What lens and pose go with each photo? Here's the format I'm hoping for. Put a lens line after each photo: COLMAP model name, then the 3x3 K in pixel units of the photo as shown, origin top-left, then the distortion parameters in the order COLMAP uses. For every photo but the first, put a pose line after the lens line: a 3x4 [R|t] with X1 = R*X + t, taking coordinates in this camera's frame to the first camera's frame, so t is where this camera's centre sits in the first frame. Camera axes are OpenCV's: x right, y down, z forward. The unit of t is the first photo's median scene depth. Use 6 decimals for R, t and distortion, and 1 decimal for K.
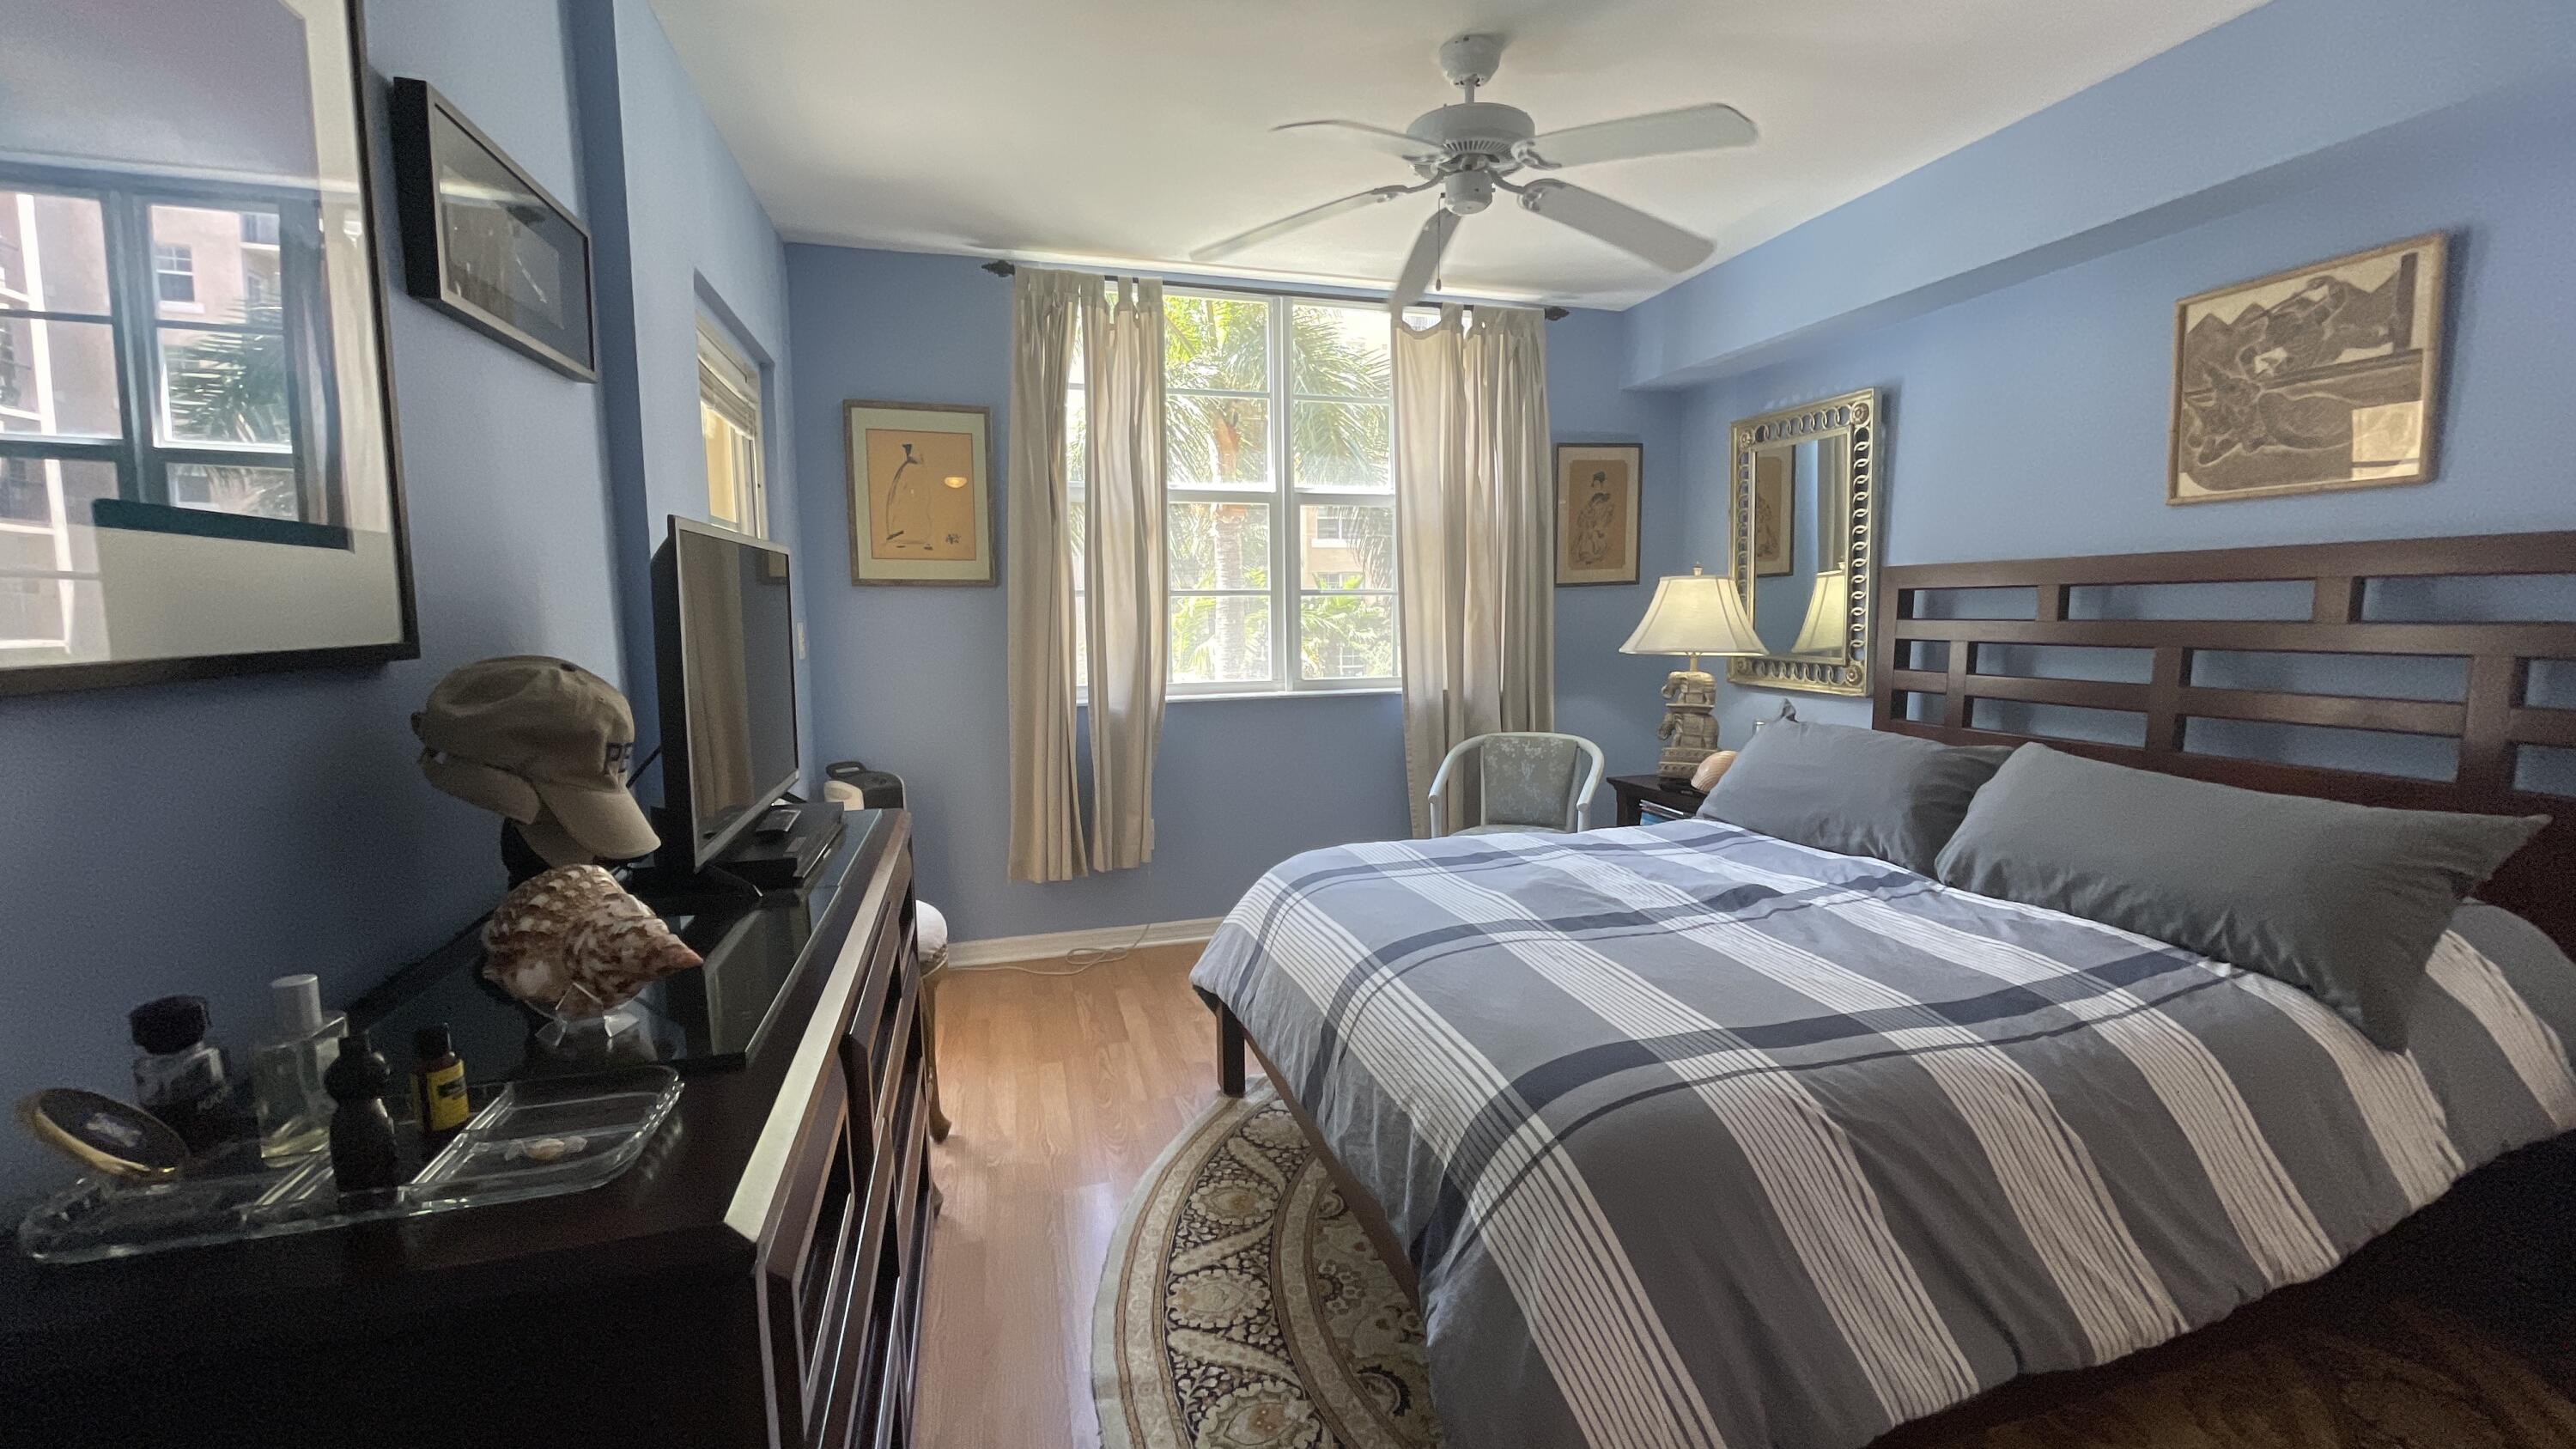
lens RADIAL K [[1045.0, 0, 1291.0], [0, 1045.0, 728.1], [0, 0, 1]] dist [0.000933, -0.000309]
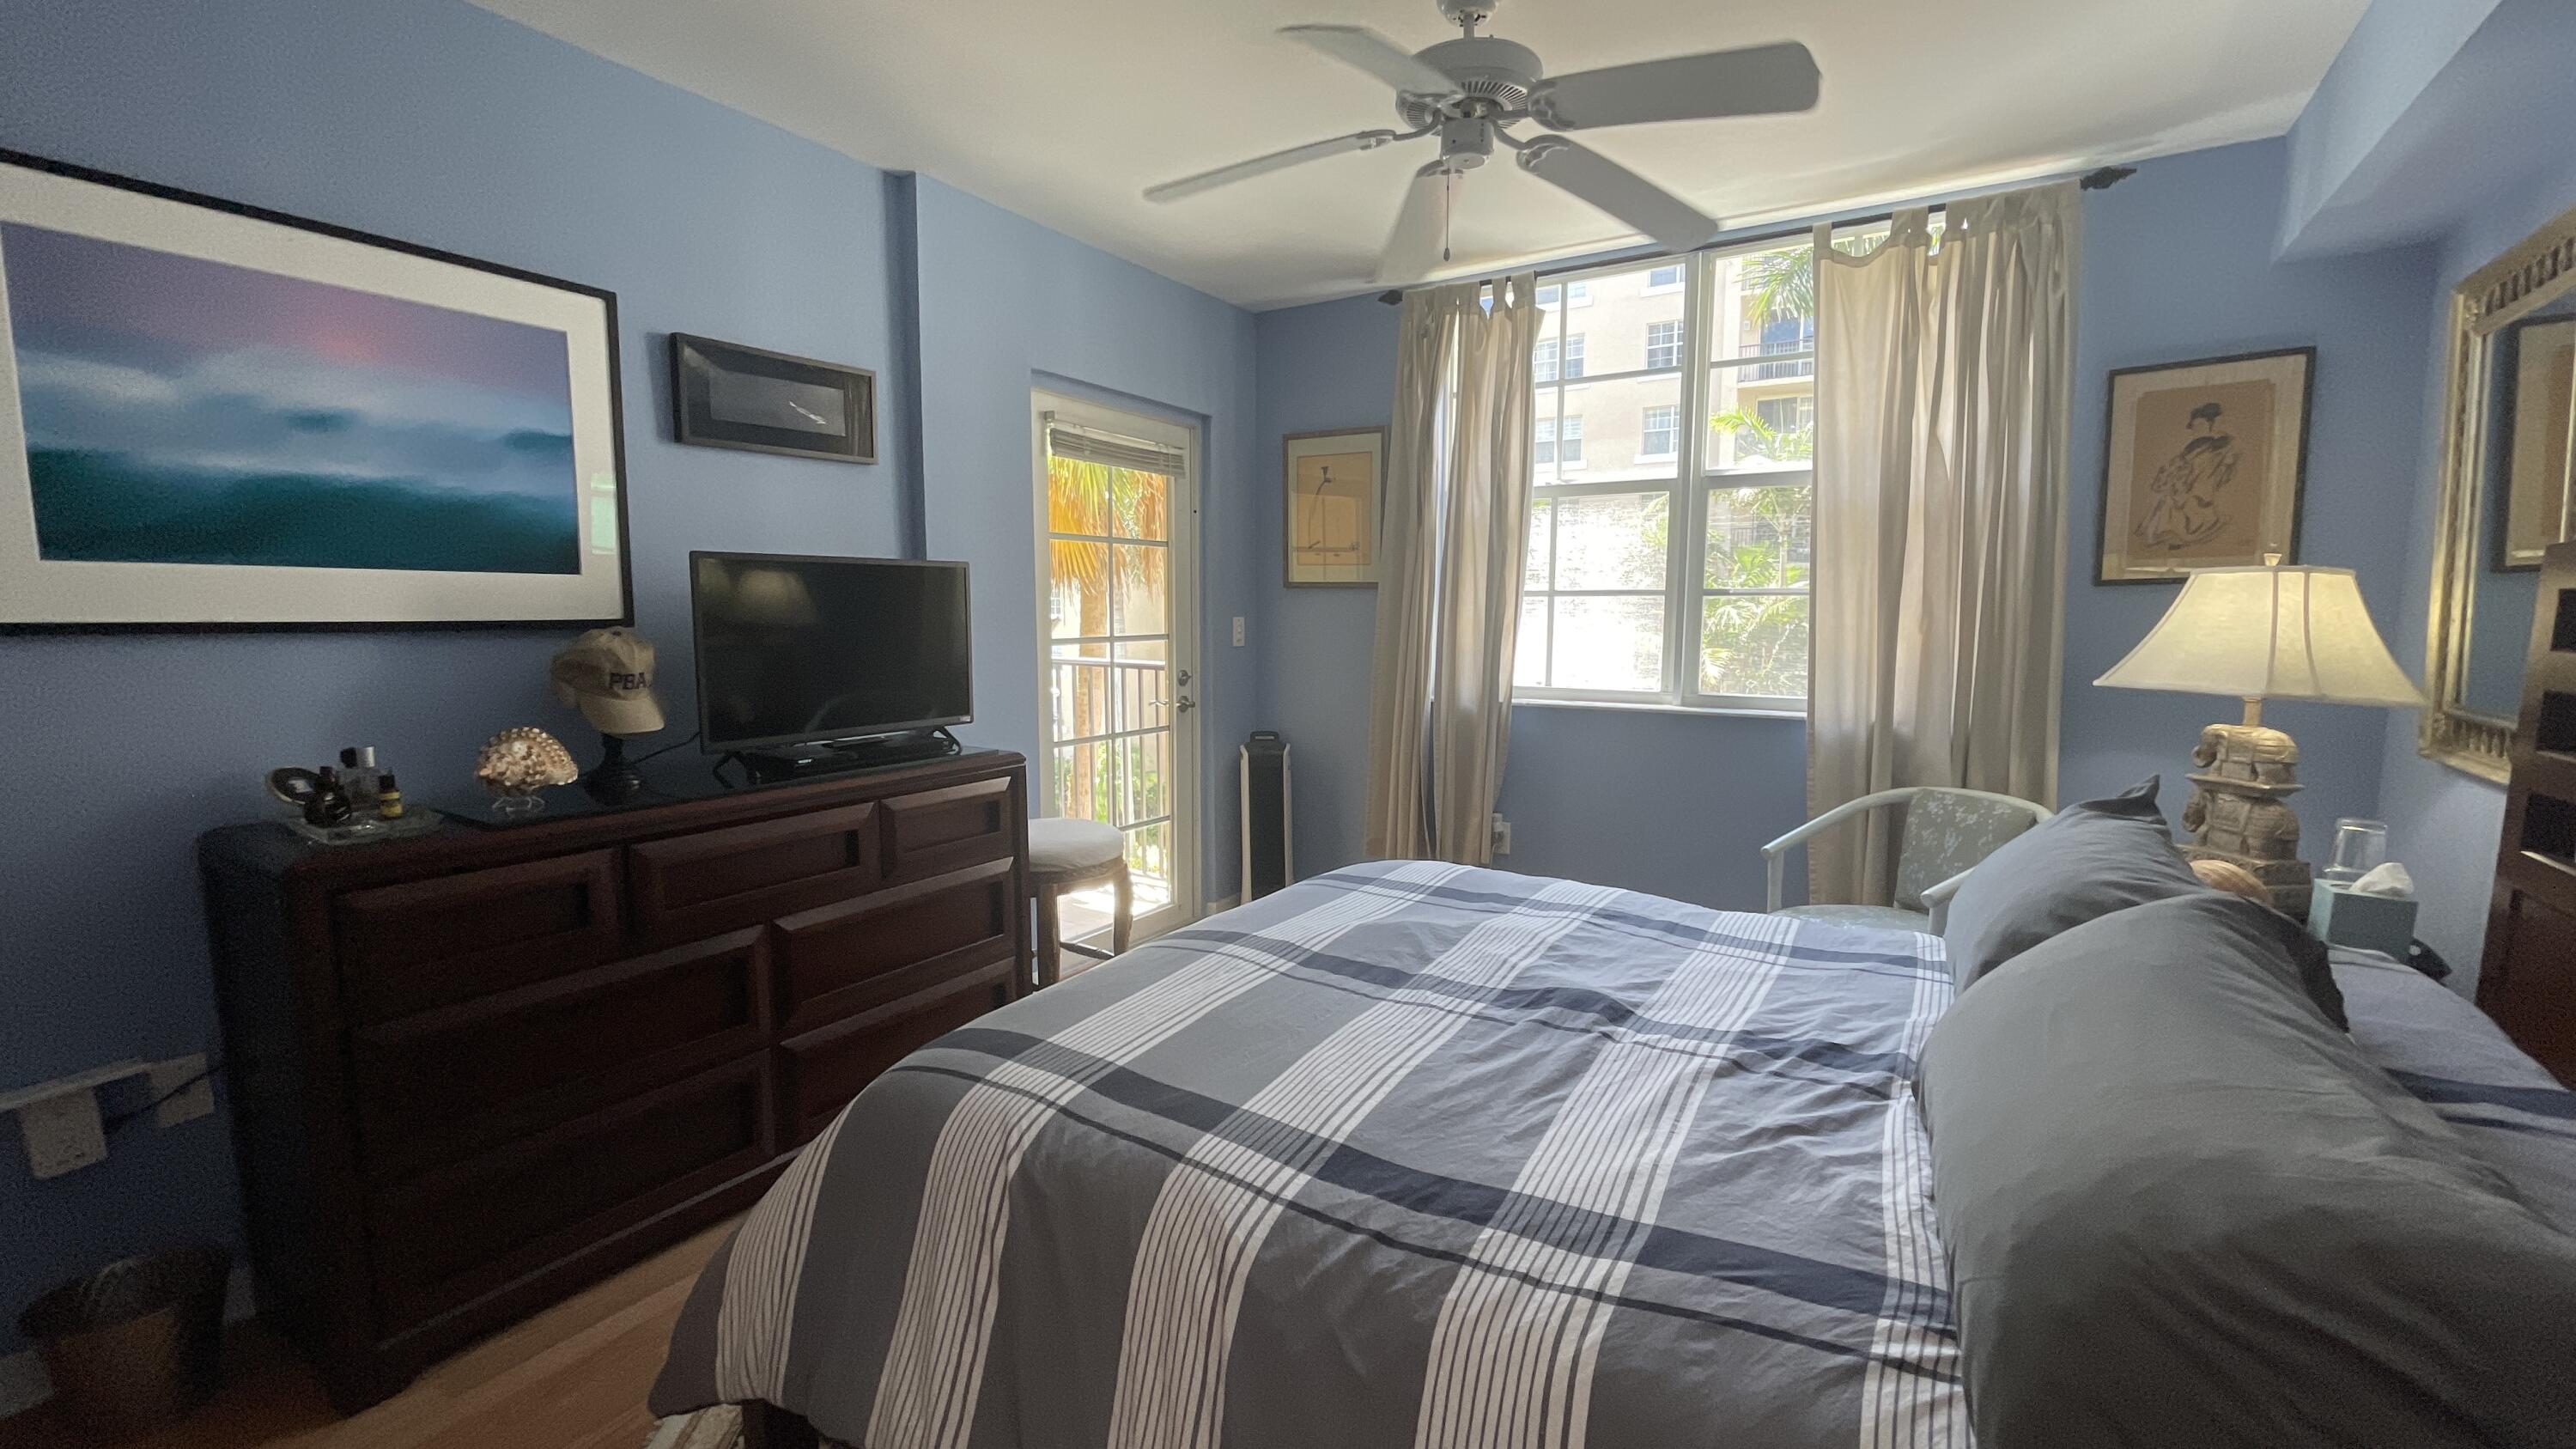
lens RADIAL K [[1042.8, 0, 1294.0], [0, 1042.8, 726.0], [0, 0, 1]] dist [-0.006035, -0.000060]
pose [[0.655534, 0.096565, -0.748966, 0.478347], [-0.096891, 0.994348, 0.043398, -0.027337], [0.748924, 0.044119, 0.661185, 0.200083]]
